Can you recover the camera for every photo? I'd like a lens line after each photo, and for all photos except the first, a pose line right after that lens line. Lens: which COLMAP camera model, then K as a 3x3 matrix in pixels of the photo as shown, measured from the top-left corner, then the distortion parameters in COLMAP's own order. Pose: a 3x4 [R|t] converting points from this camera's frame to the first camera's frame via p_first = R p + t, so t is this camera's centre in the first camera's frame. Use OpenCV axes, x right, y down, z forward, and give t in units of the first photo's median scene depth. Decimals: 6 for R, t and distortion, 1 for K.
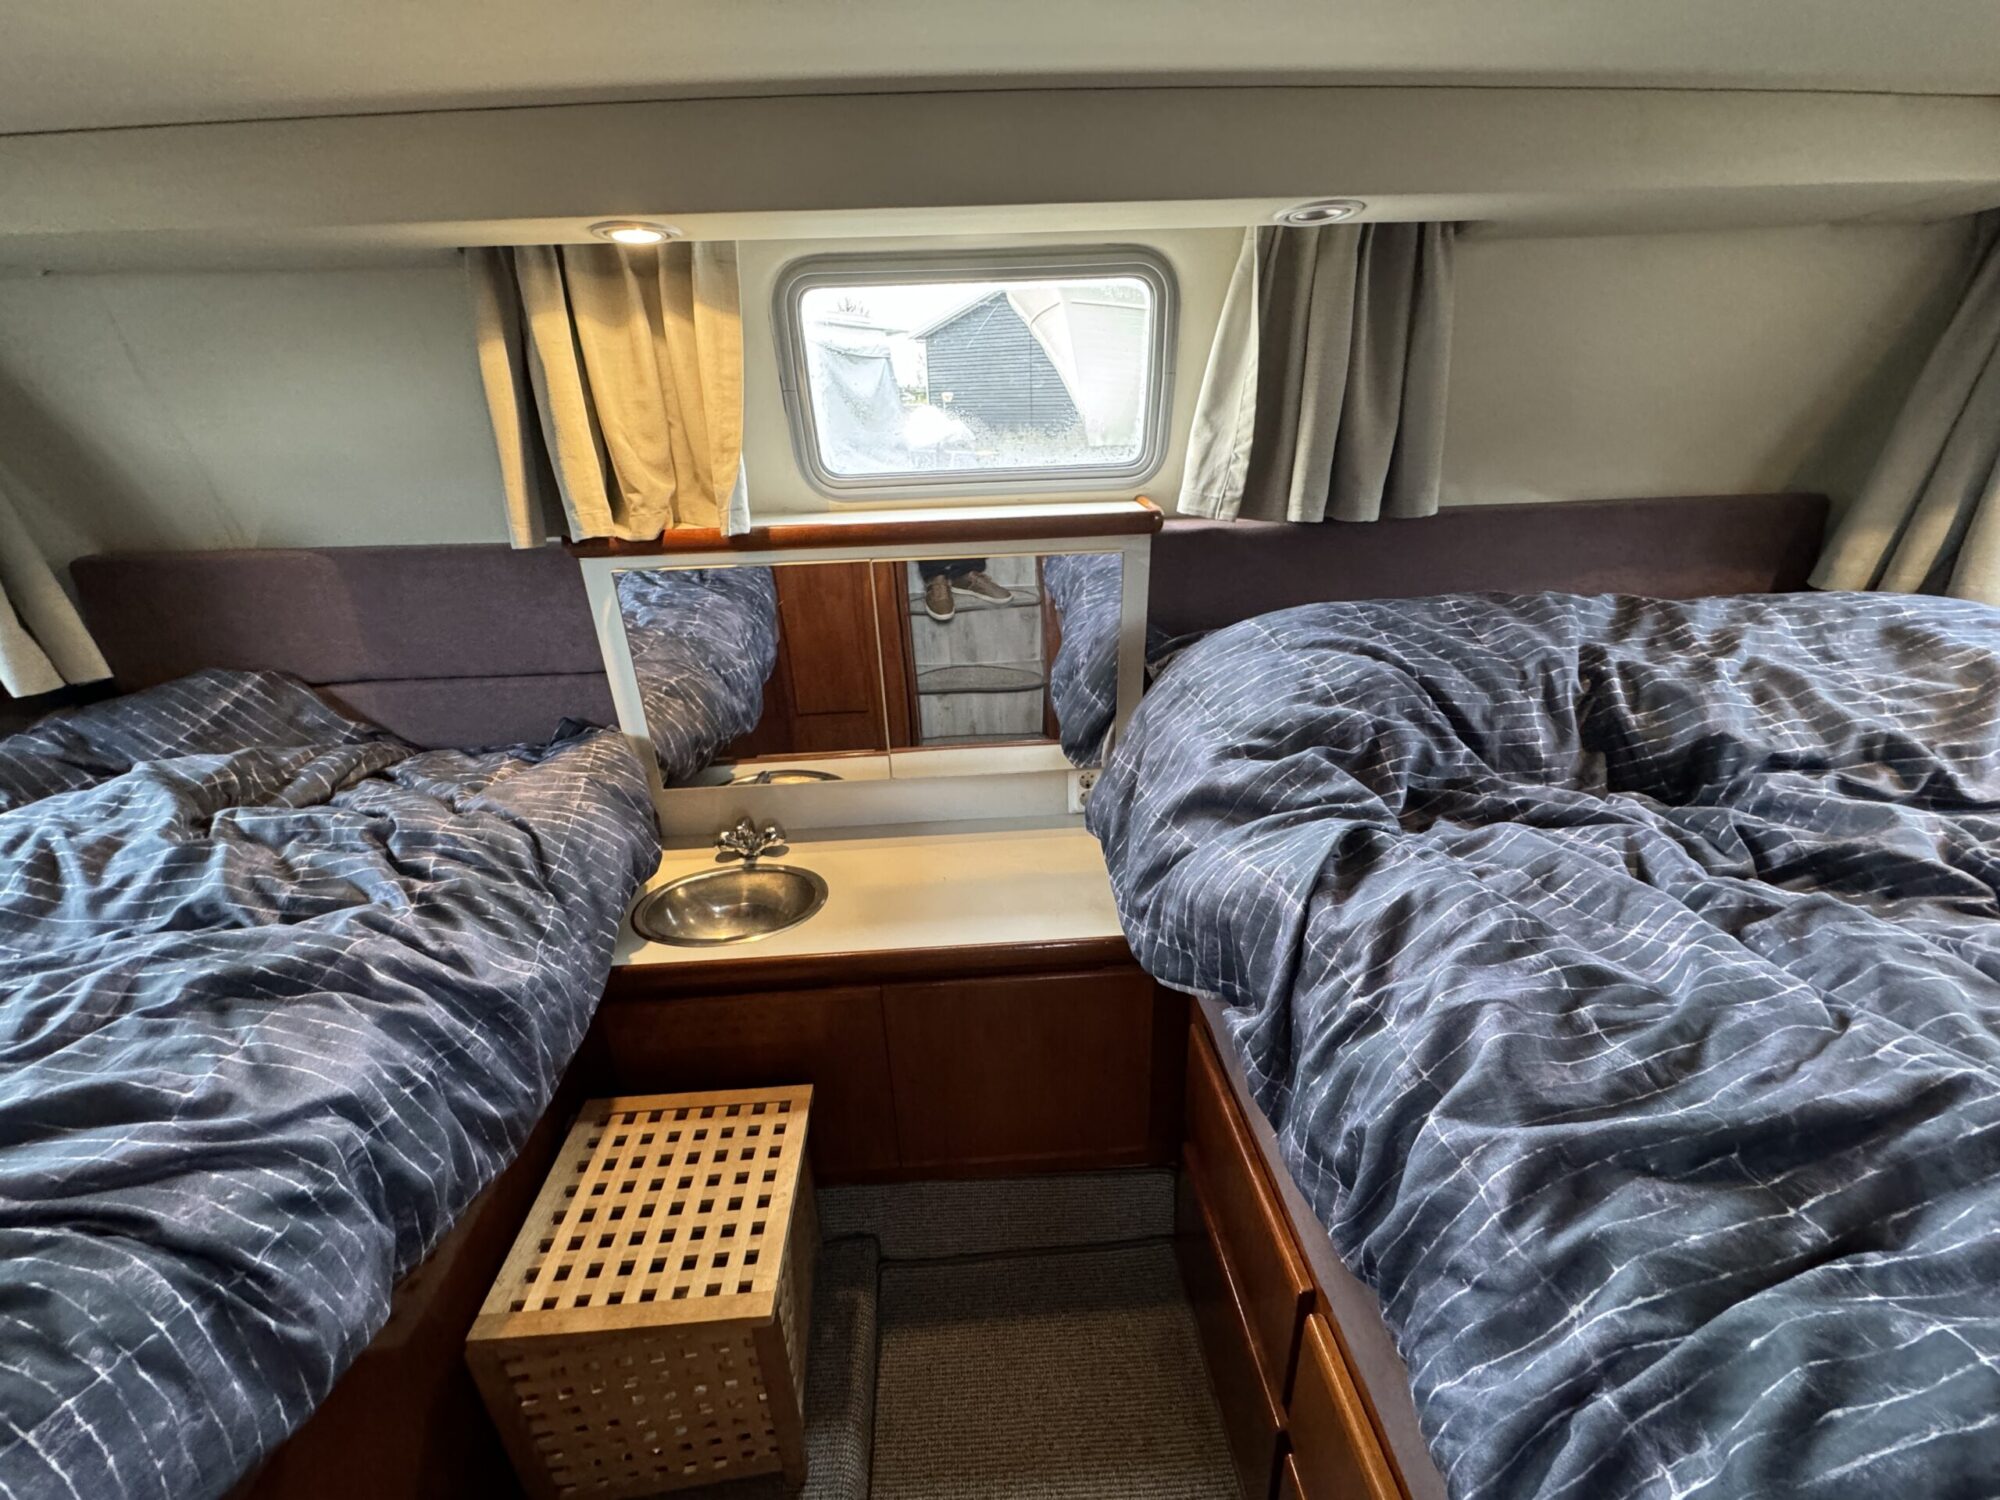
lens RADIAL K [[797.9, 0, 1002.0], [0, 797.9, 750.9], [0, 0, 1]] dist [-0.003053, 0.000185]
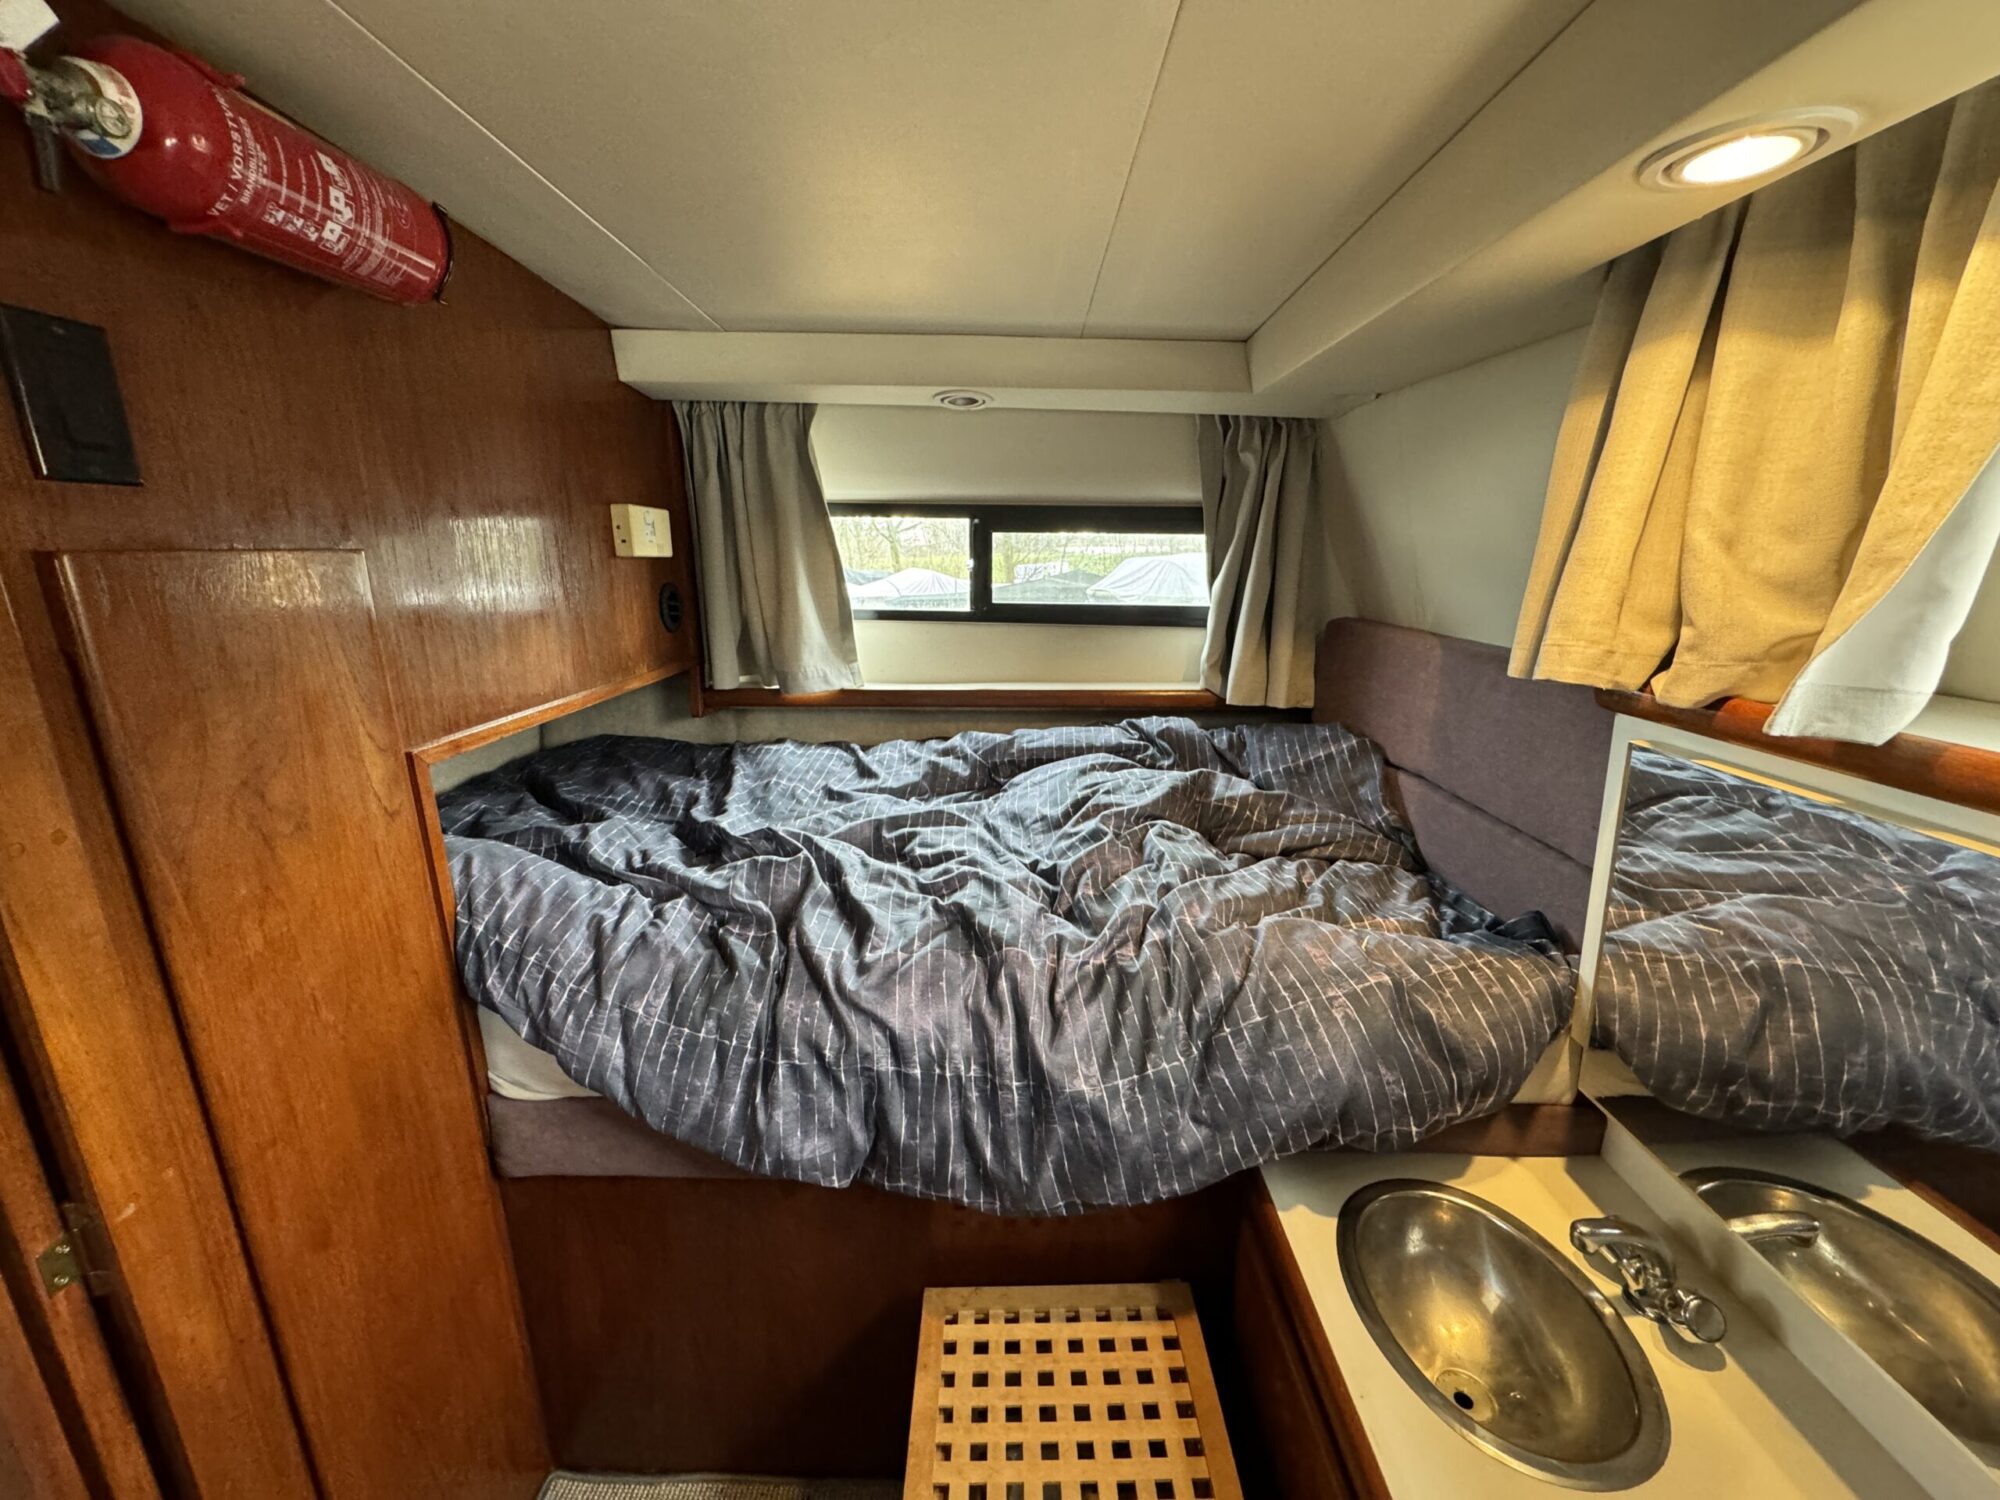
lens RADIAL K [[797.9, 0, 1006.1], [0, 797.9, 747.8], [0, 0, 1]] dist [-0.003053, 0.000185]
pose [[-0.077954, 0.272538, -0.958982, 0.157184], [-0.370834, 0.884962, 0.281646, -0.240779], [0.925422, 0.377578, 0.032080, 0.597882]]
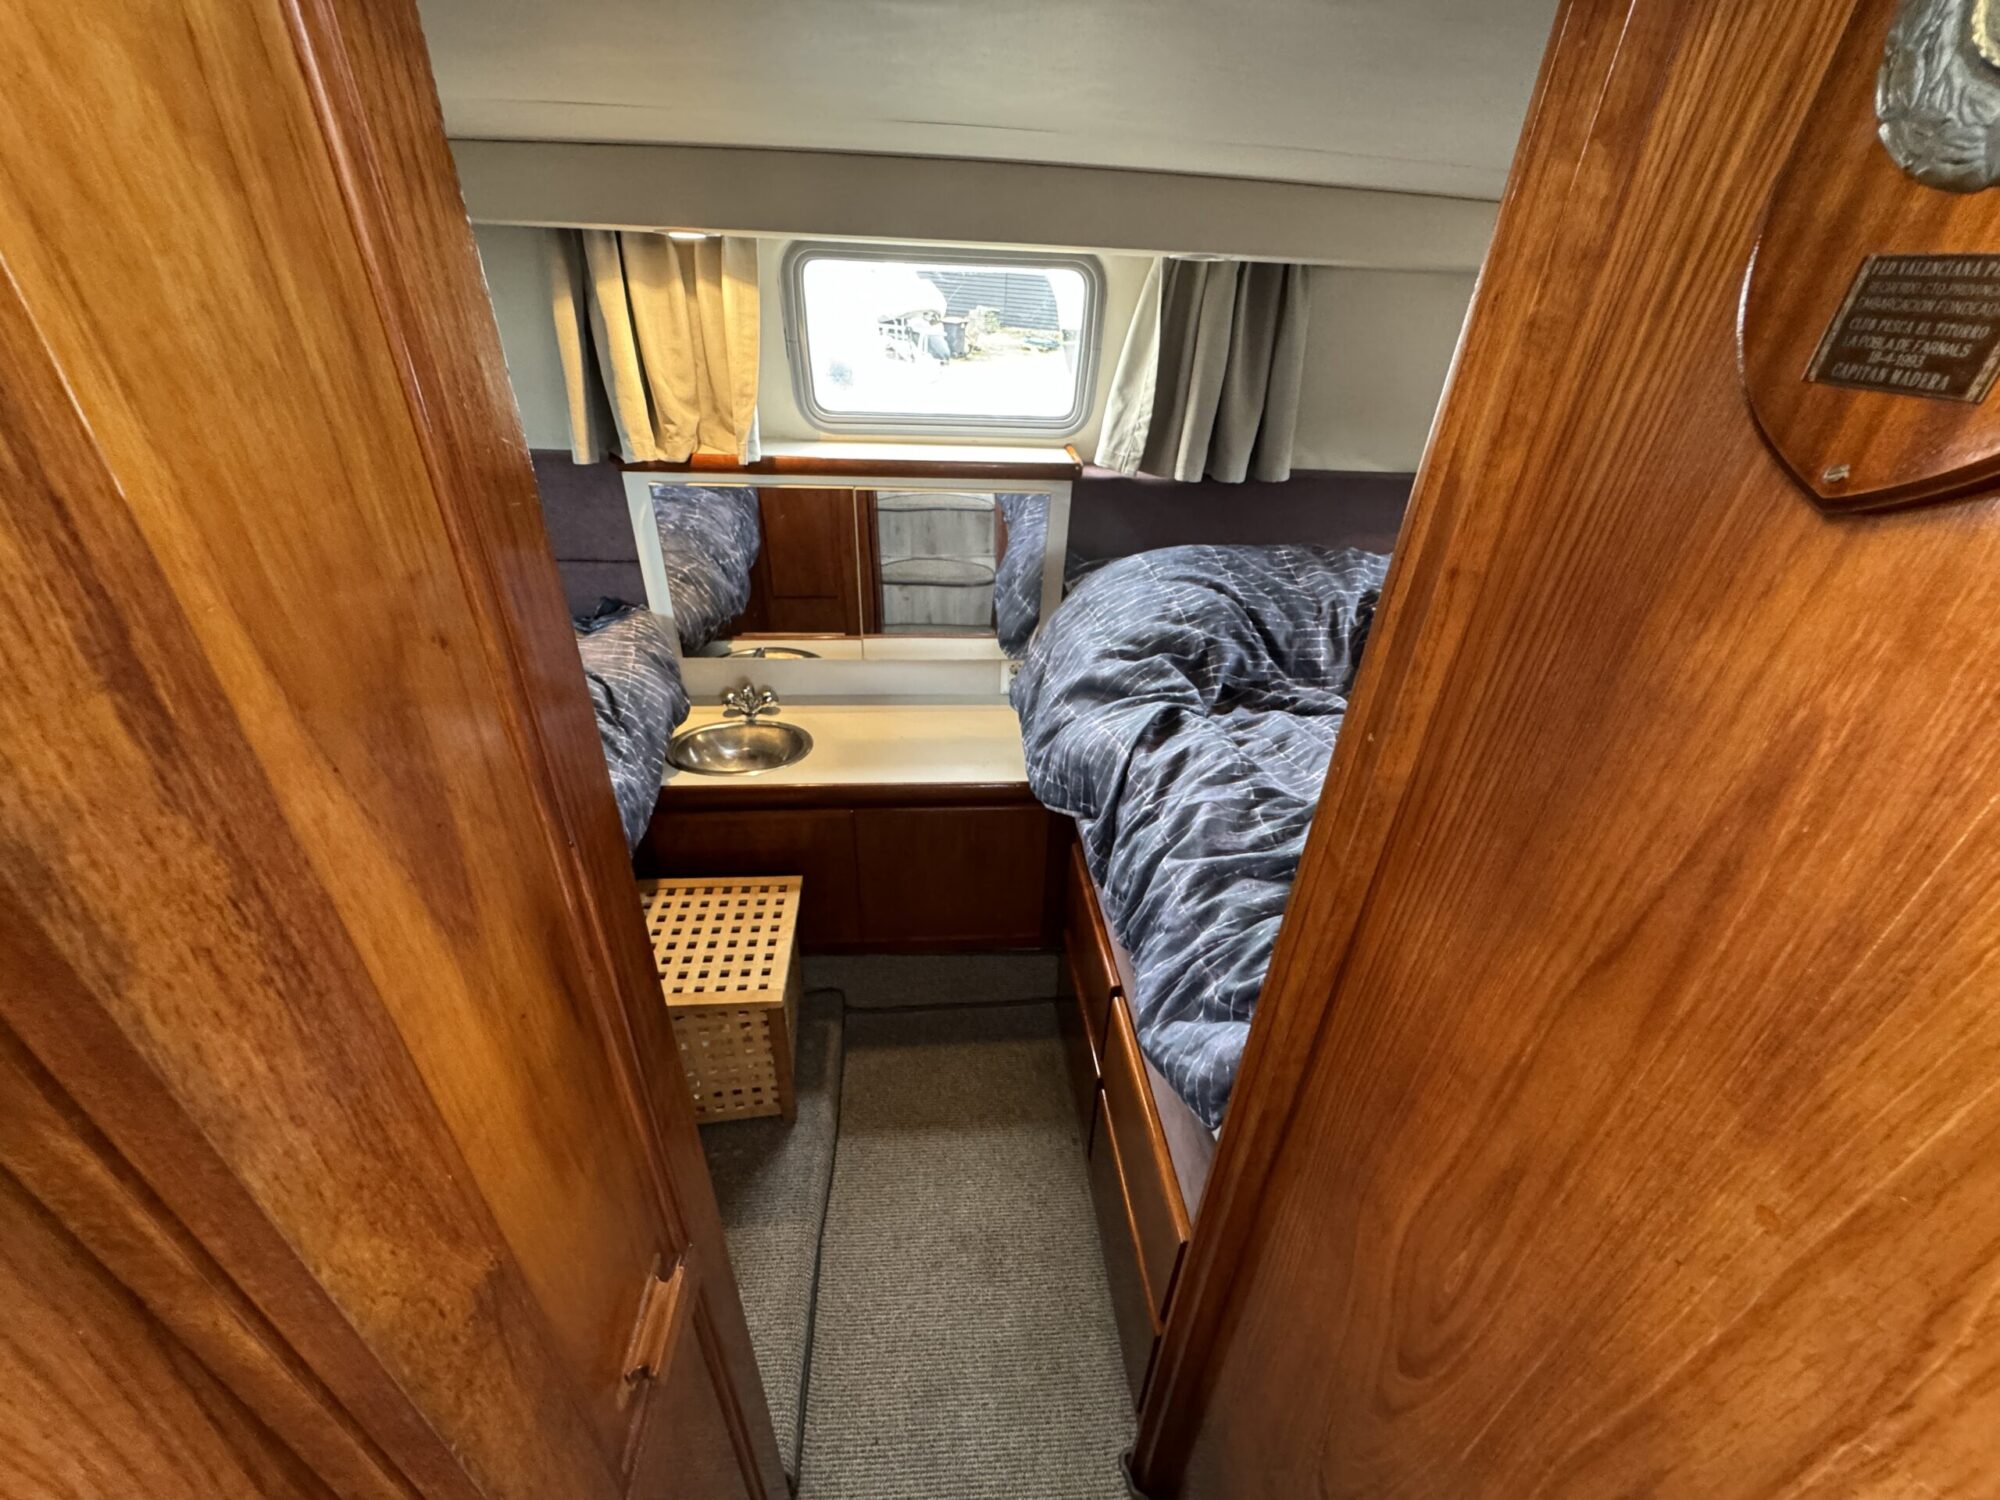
lens RADIAL K [[797.9, 0, 998.7], [0, 797.9, 746.9], [0, 0, 1]] dist [-0.003053, 0.000185]
pose [[0.997247, 0.047761, 0.056718, 0.016973], [-0.055086, 0.989241, 0.135527, -0.014915], [-0.049635, -0.138278, 0.989149, -0.388925]]
